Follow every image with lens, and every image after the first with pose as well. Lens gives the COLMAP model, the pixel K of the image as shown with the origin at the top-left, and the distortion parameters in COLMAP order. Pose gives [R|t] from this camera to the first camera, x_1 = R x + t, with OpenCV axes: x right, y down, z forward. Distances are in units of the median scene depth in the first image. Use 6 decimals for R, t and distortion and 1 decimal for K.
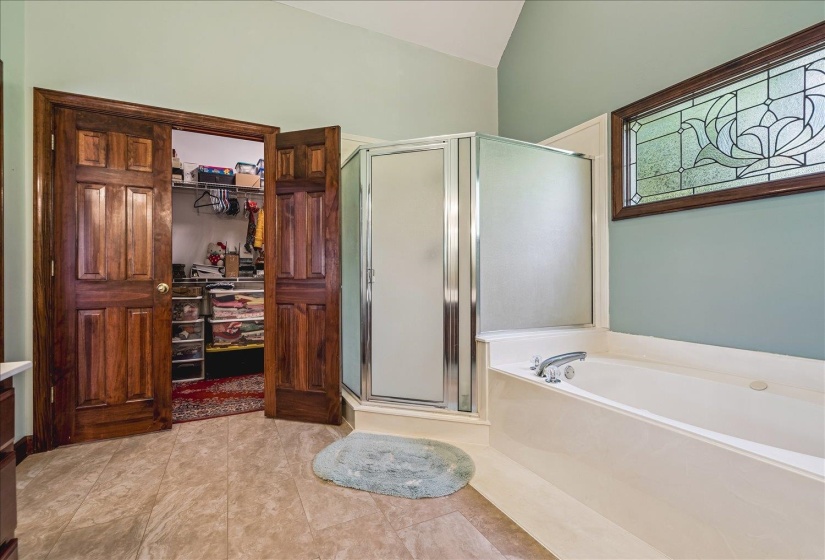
lens RADIAL K [[376.2, 0, 412.8], [0, 376.2, 278.6], [0, 0, 1]] dist [-0.002687, 0.000122]
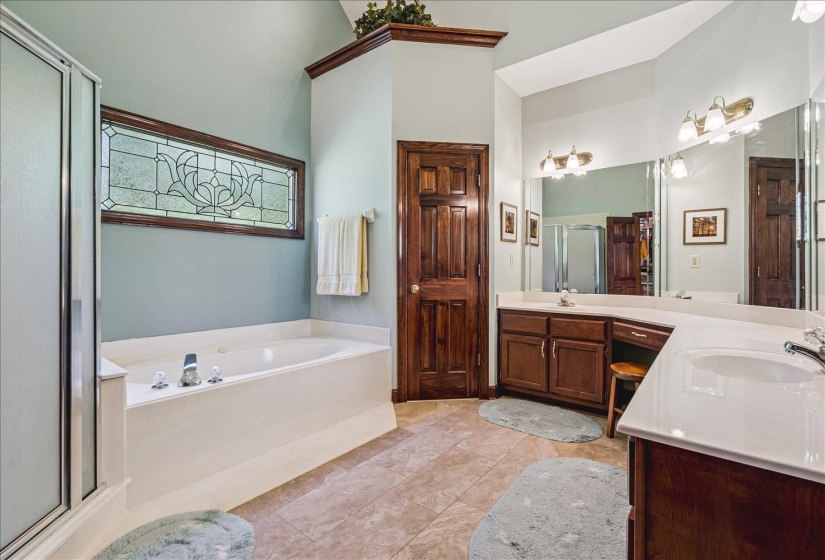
lens RADIAL K [[376.2, 0, 412.3], [0, 376.2, 275.4], [0, 0, 1]] dist [-0.002687, 0.000122]
pose [[-0.430891, 0.001531, 0.902403, -0.727637], [0.004381, 0.999990, 0.000395, -0.025967], [-0.902393, 0.004124, -0.430894, 0.813028]]
